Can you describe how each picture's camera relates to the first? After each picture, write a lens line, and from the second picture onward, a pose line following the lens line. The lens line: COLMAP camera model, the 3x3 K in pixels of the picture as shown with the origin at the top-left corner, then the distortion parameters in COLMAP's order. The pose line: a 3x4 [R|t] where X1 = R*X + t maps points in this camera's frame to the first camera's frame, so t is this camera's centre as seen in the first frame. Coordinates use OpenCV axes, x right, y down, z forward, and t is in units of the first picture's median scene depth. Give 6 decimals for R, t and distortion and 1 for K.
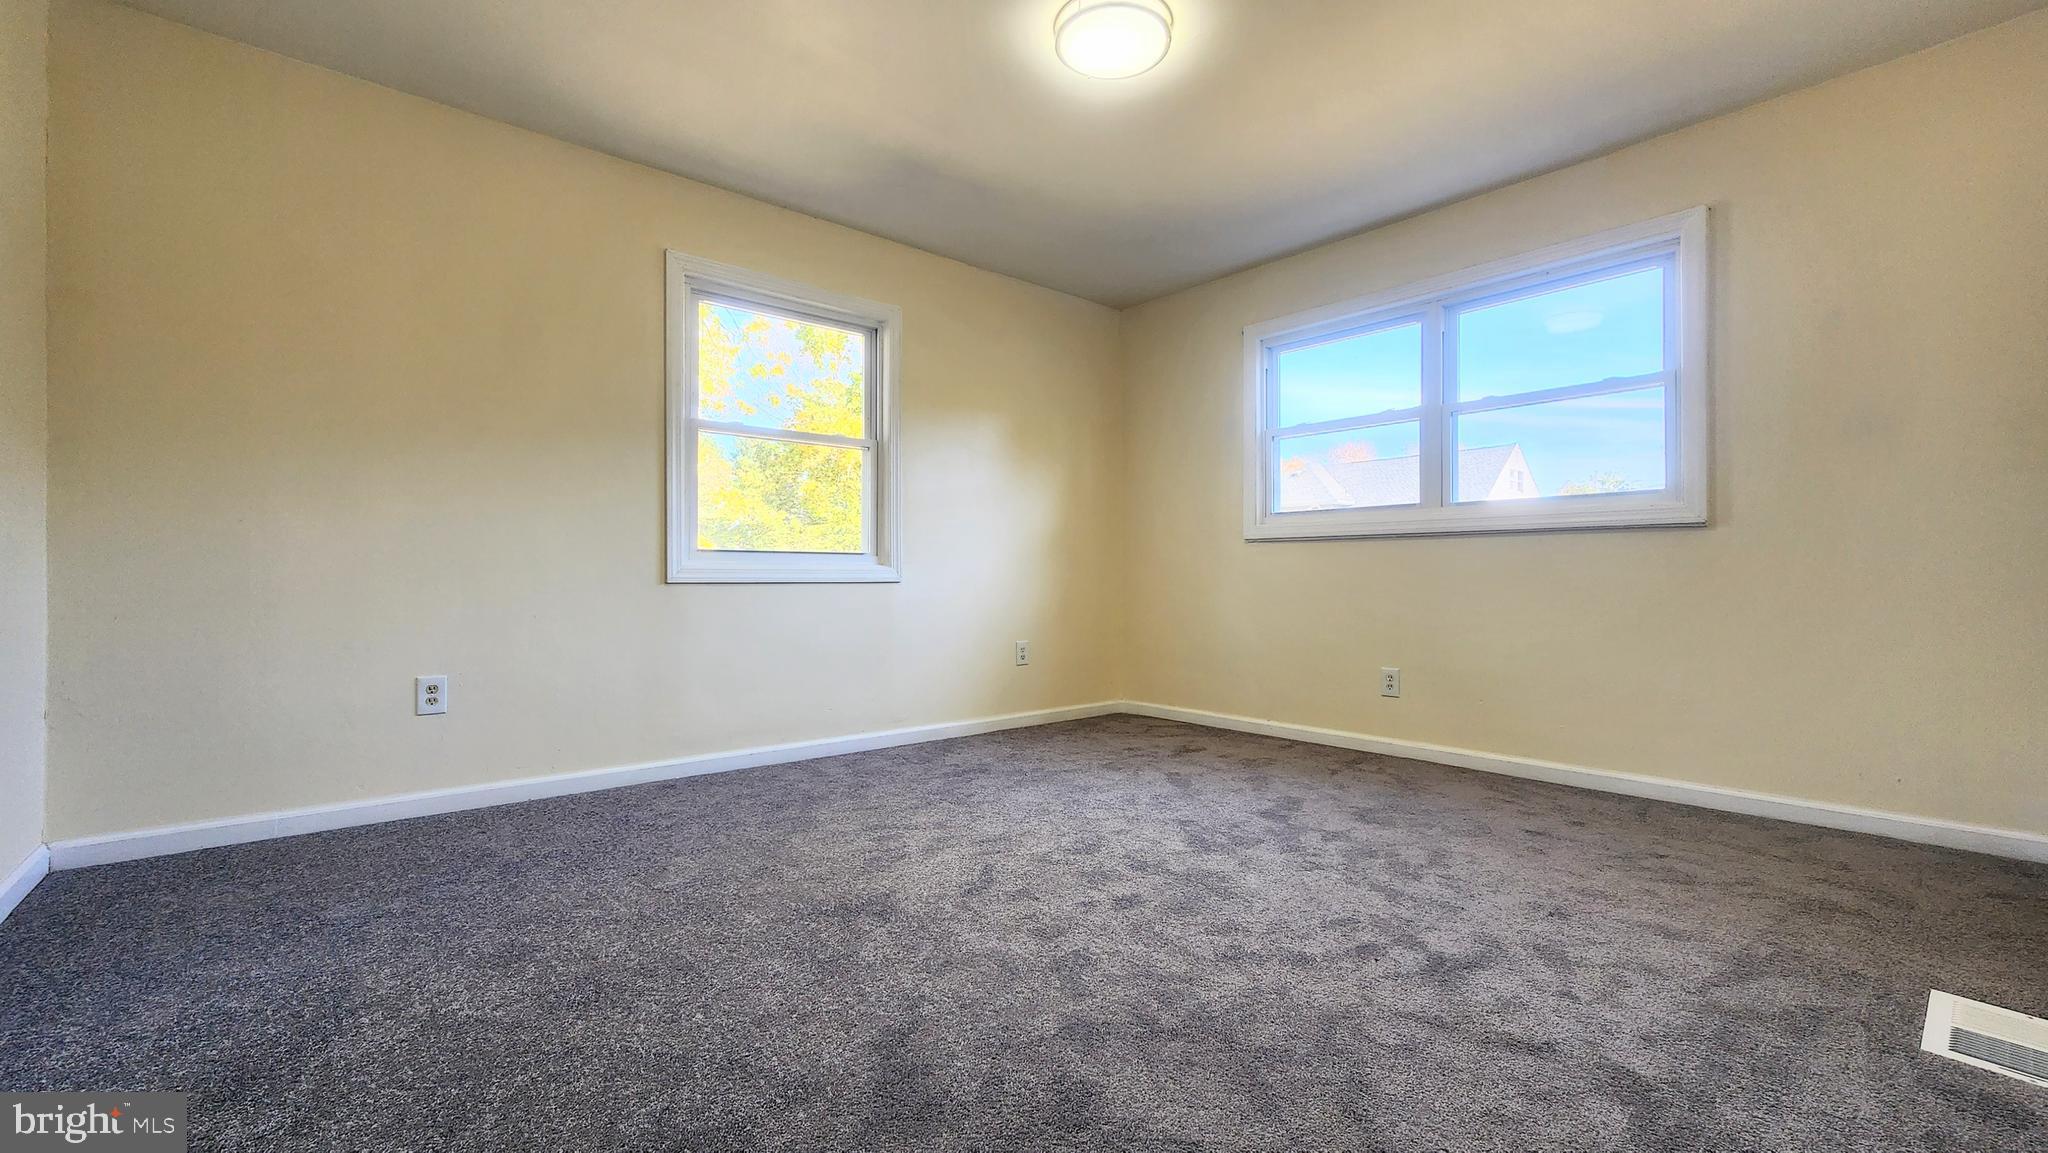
lens RADIAL K [[833.5, 0, 1040.6], [0, 833.5, 574.9], [0, 0, 1]] dist [0.001573, -0.000050]
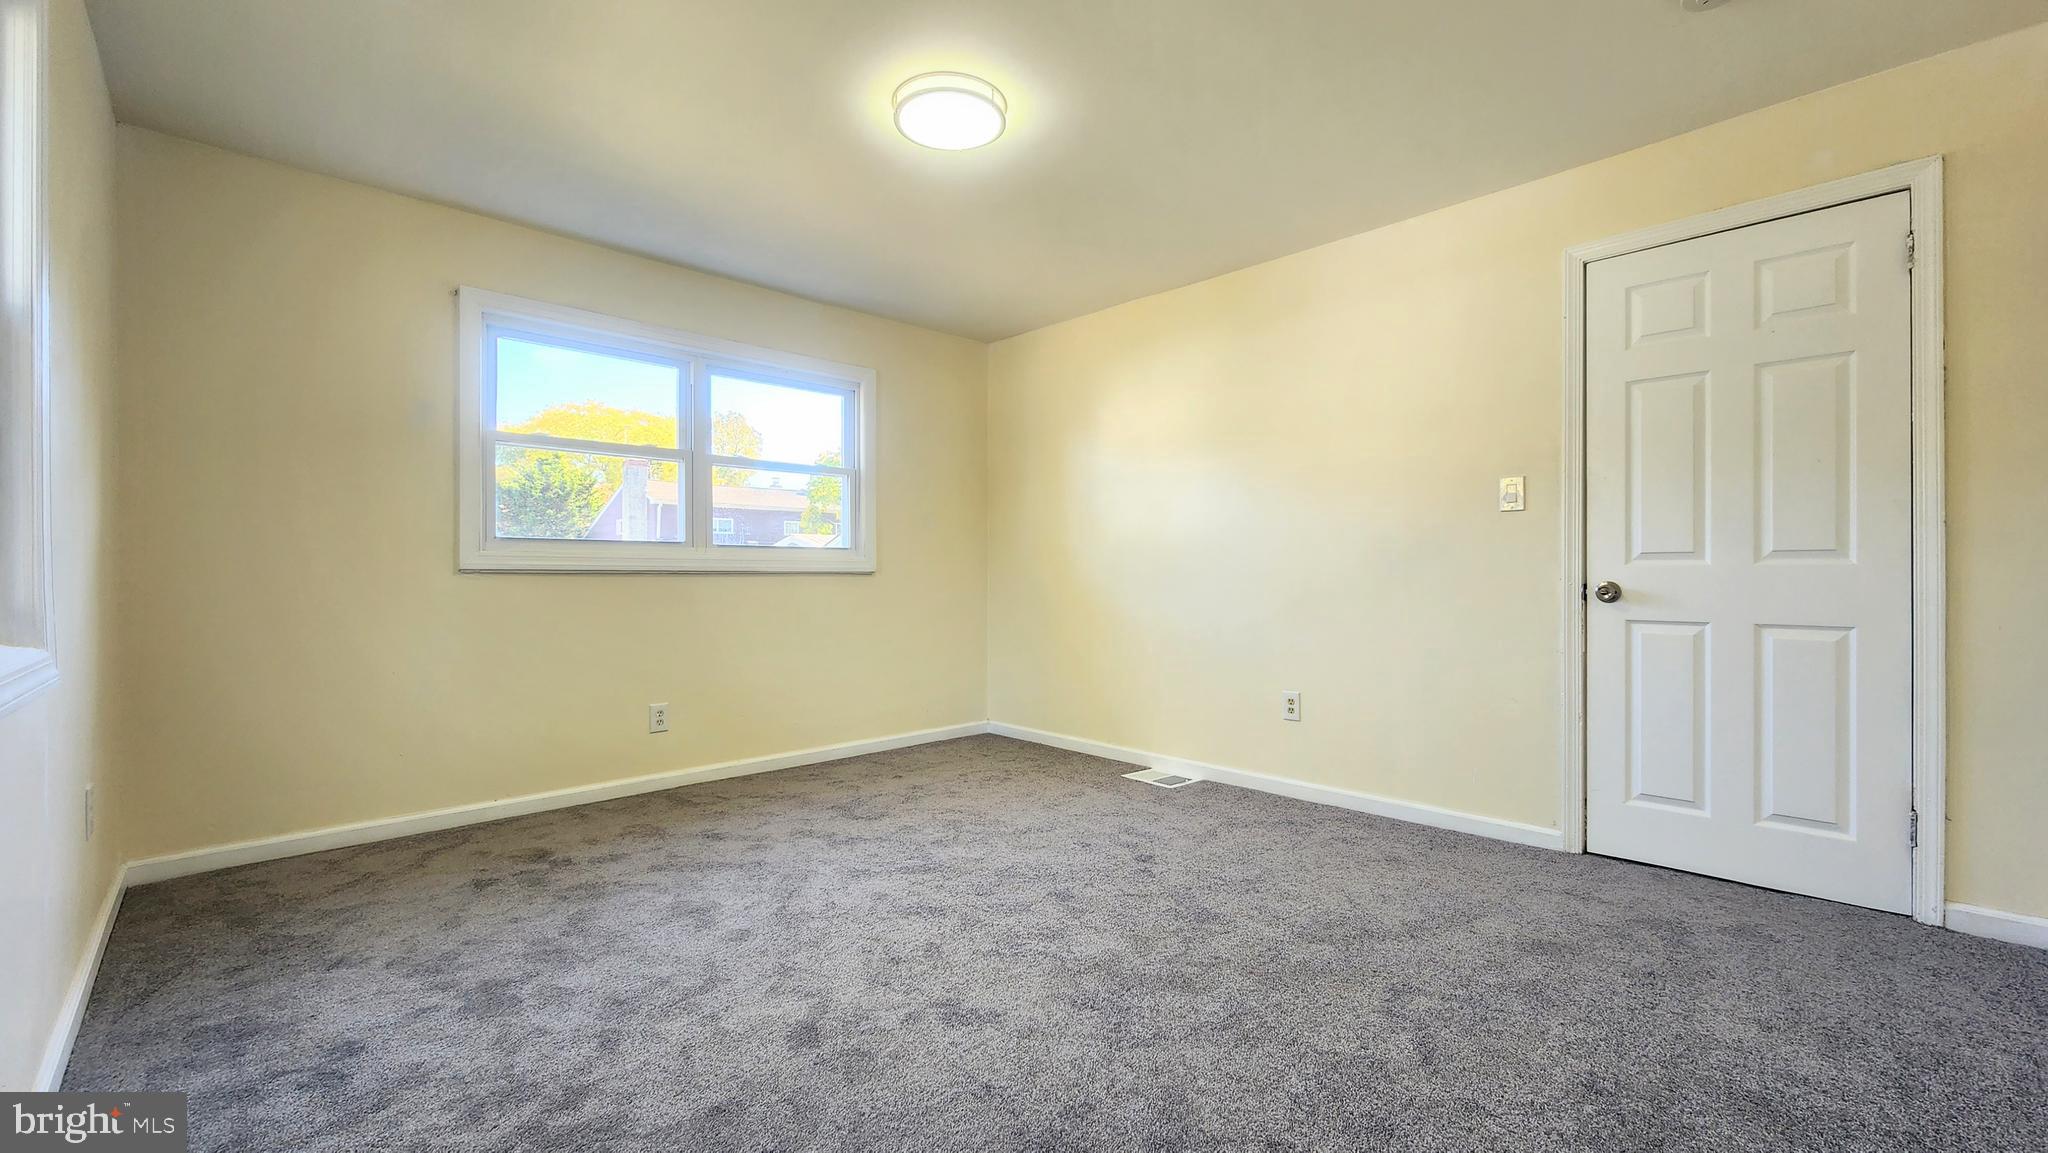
lens RADIAL K [[833.5, 0, 1040.6], [0, 833.5, 574.9], [0, 0, 1]] dist [0.001573, -0.000050]
pose [[-0.062763, -0.004073, 0.998020, -0.788743], [-0.007515, 0.999965, 0.003608, -0.065266], [-0.998000, -0.007274, -0.062792, 0.775004]]
